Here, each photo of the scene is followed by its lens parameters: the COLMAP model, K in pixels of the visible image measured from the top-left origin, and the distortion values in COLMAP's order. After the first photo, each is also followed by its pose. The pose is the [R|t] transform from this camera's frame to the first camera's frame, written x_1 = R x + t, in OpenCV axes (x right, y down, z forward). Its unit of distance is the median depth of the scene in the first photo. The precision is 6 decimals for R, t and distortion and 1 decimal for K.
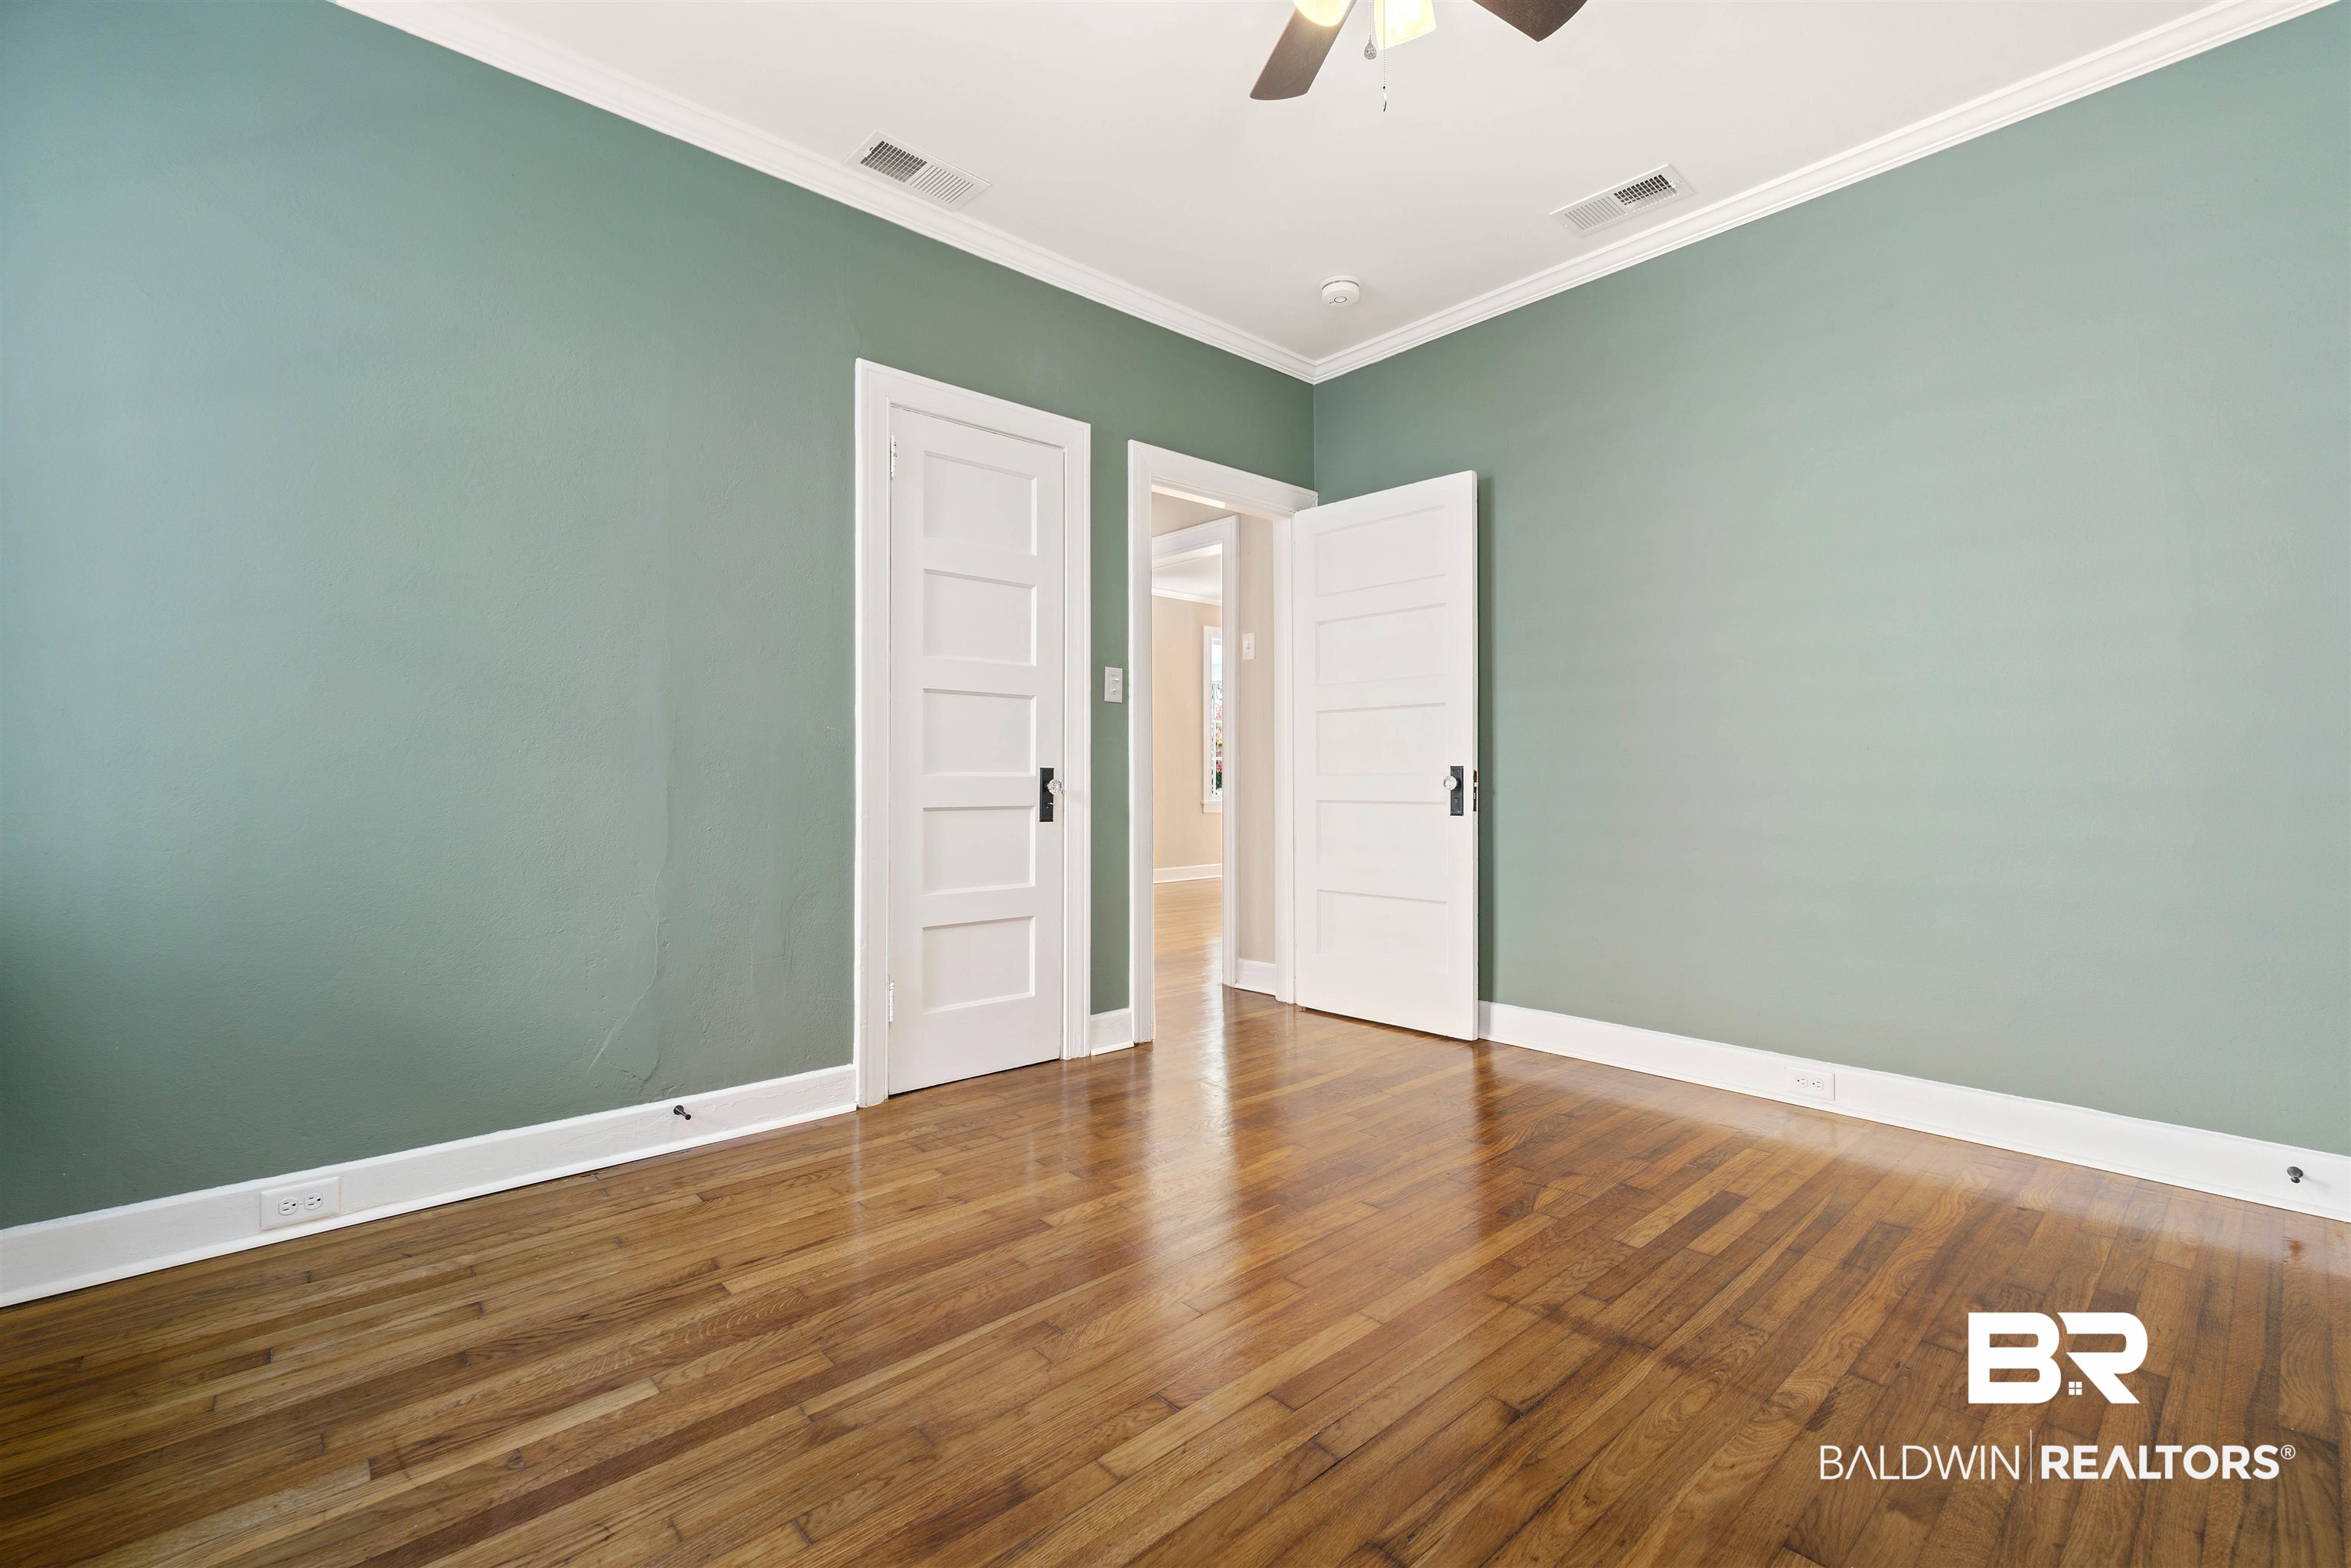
lens RADIAL K [[1014.2, 0, 1183.6], [0, 1014.2, 771.6], [0, 0, 1]] dist [-0.002256, 0.000911]
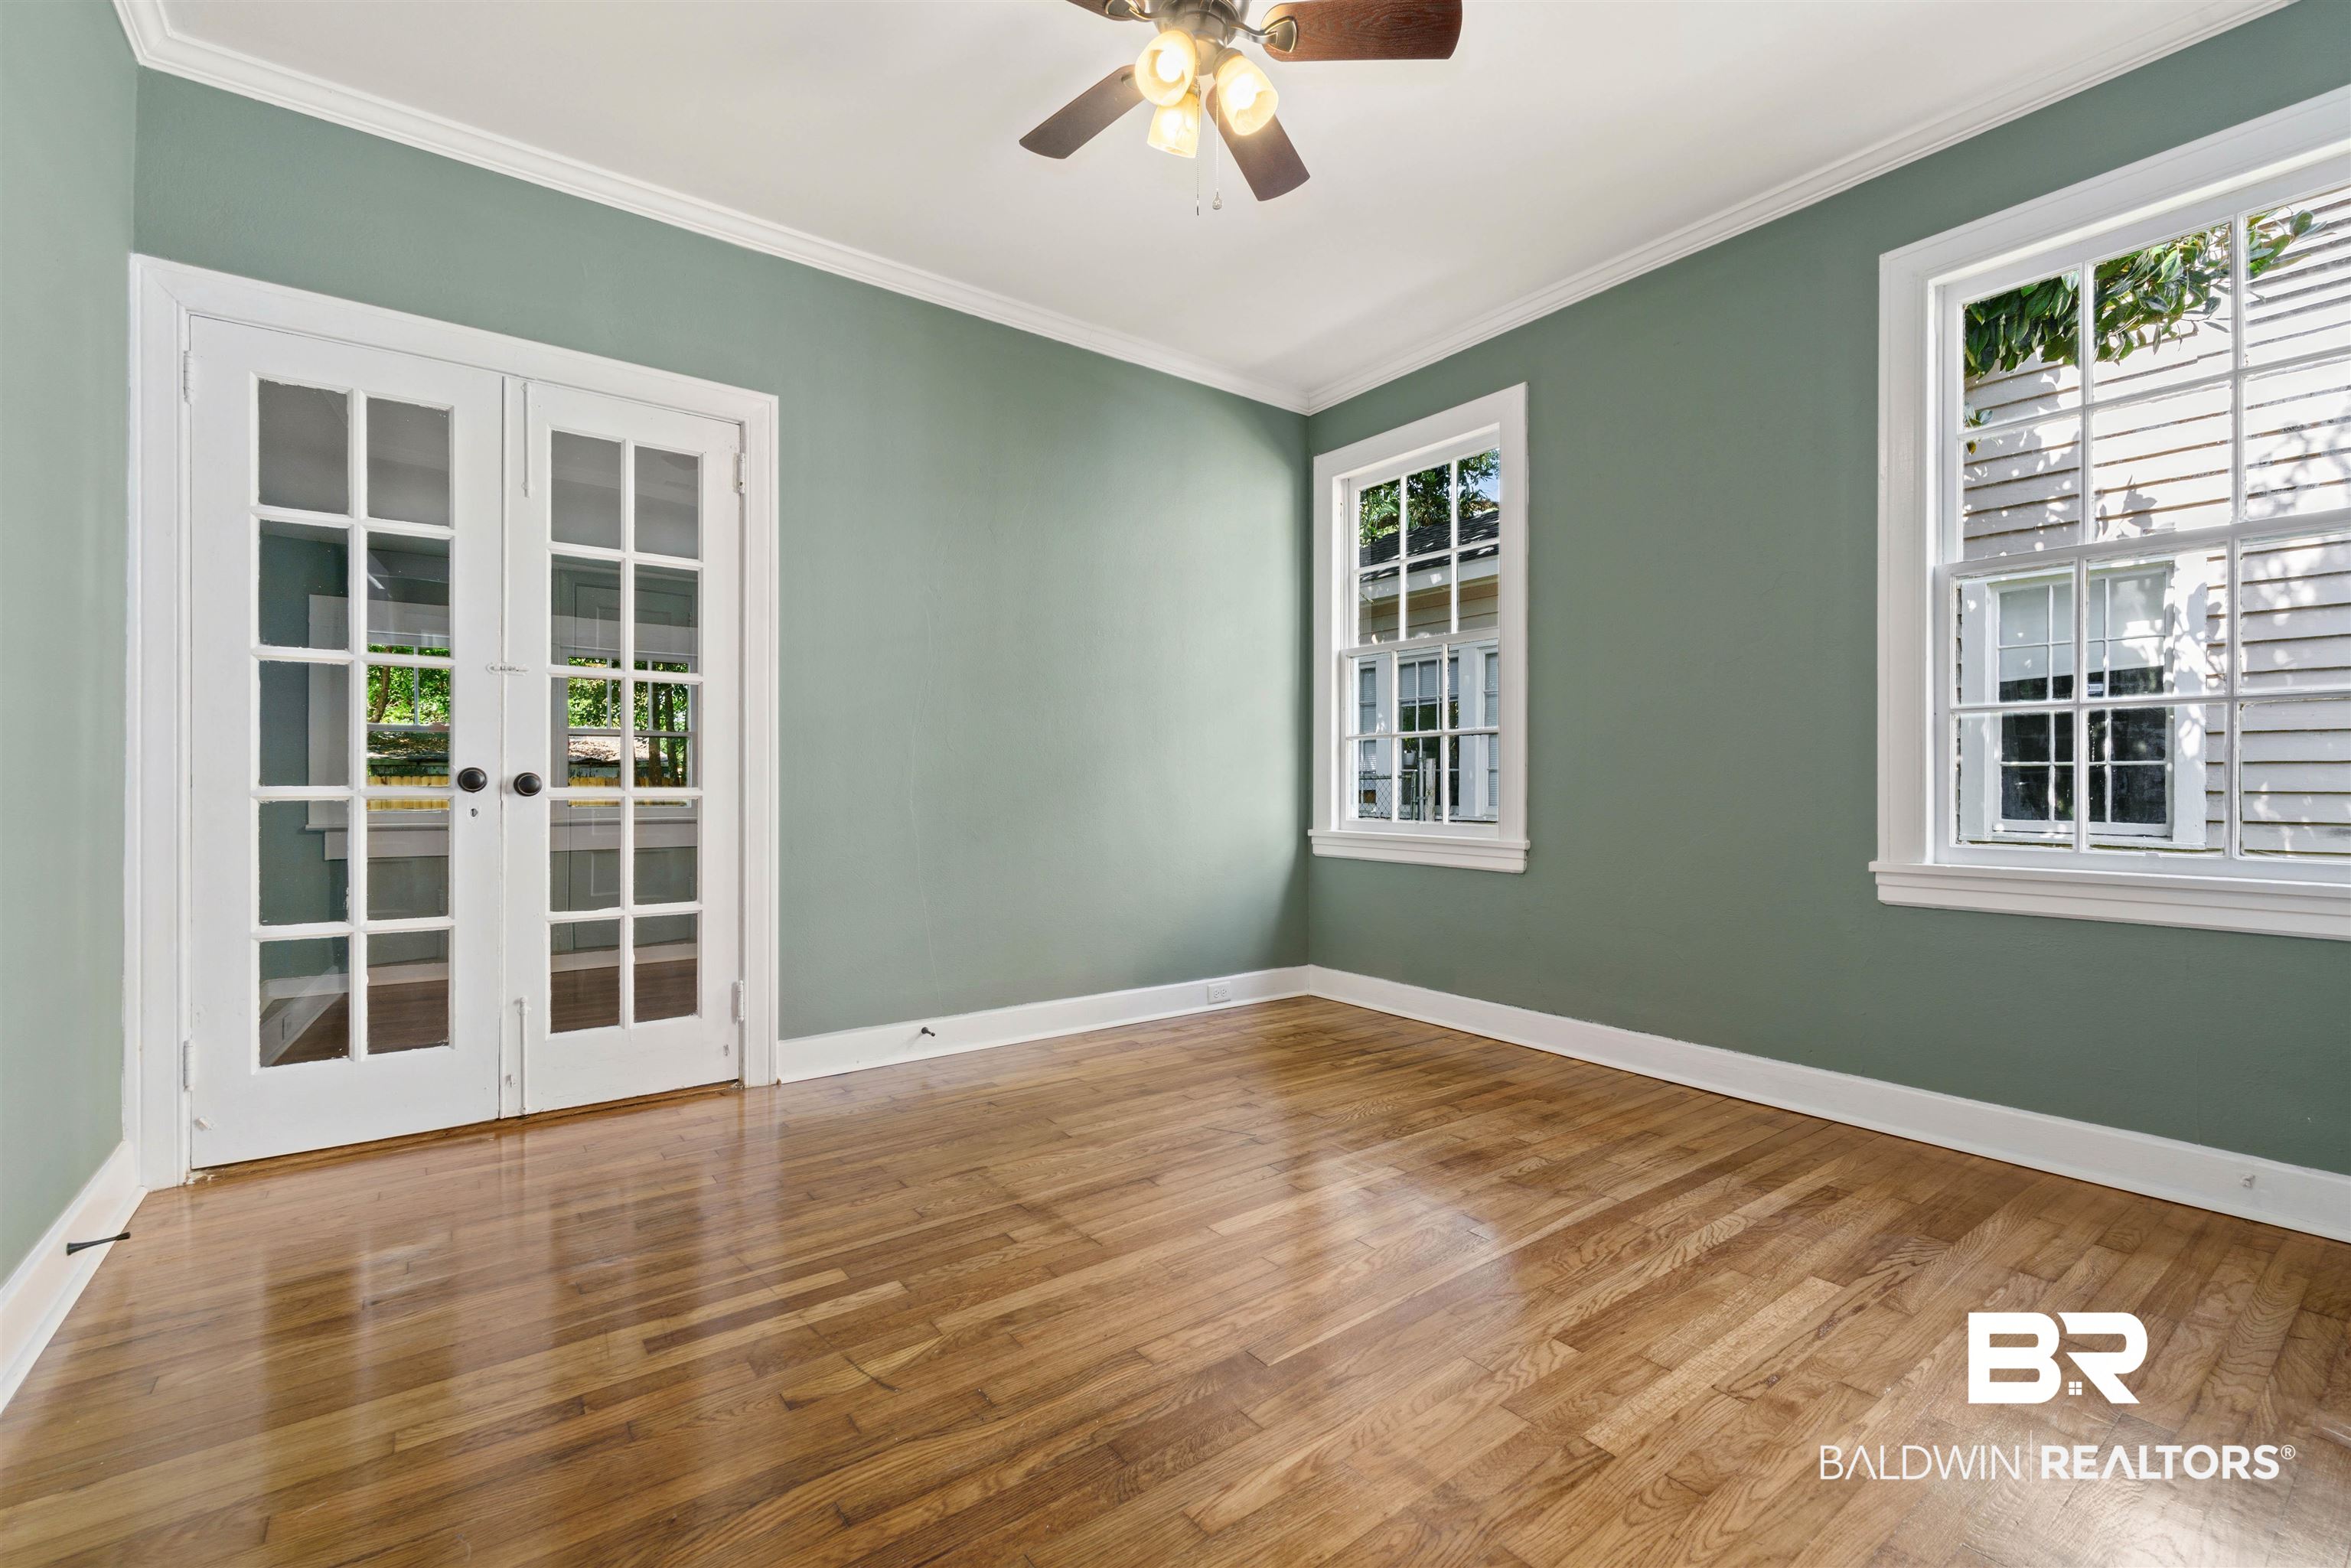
lens RADIAL K [[1014.2, 0, 1172.7], [0, 1014.2, 783.0], [0, 0, 1]] dist [-0.002256, 0.000911]
pose [[-0.995688, -0.001003, 0.092755, 0.104501], [-0.001077, 0.999999, -0.000743, 0.005056], [-0.092754, -0.000840, -0.995689, 1.869318]]
